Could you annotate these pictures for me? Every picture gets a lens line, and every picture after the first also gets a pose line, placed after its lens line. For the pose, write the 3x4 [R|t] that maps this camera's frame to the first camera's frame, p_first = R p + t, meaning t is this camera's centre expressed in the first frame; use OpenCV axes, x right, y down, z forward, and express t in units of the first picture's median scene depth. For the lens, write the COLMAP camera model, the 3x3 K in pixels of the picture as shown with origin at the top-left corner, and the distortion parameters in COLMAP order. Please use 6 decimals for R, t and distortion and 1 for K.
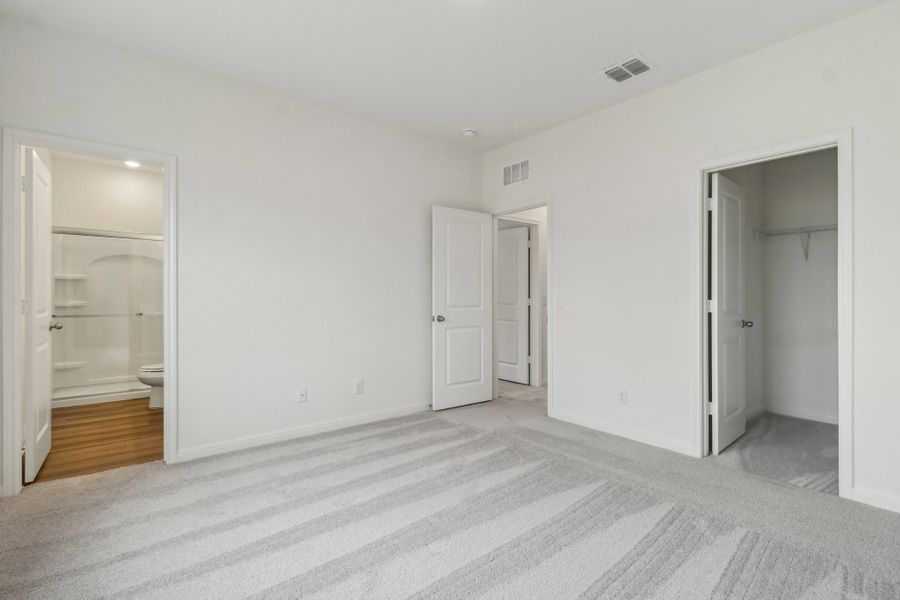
lens RADIAL K [[409.5, 0, 448.8], [0, 409.5, 301.0], [0, 0, 1]] dist [-0.013124, 0.000531]
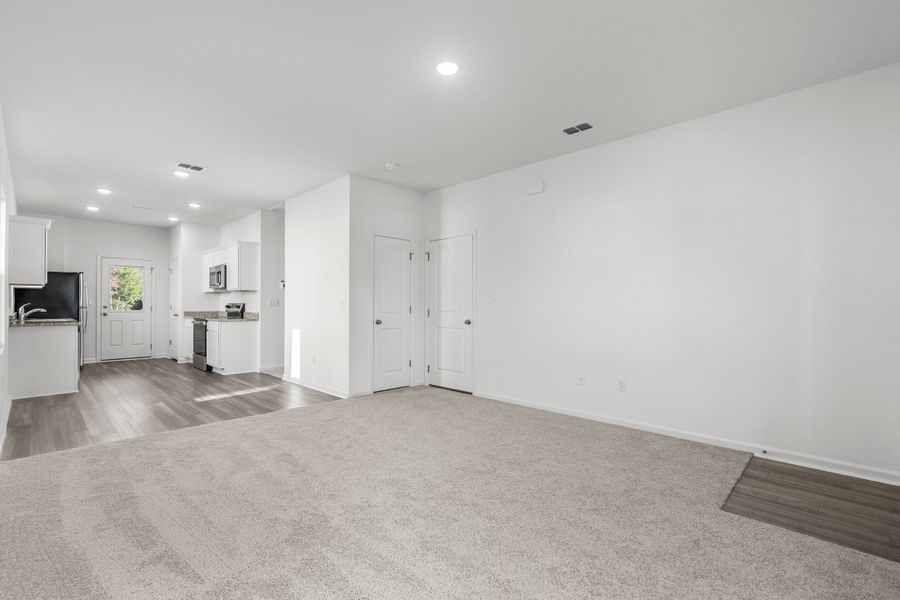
lens RADIAL K [[409.5, 0, 453.8], [0, 409.5, 305.4], [0, 0, 1]] dist [-0.013124, 0.000531]
pose [[0.991887, -0.014687, 0.126273, 0.053349], [0.012509, 0.999759, 0.018030, -0.030436], [-0.126508, -0.016305, 0.991832, -0.321987]]
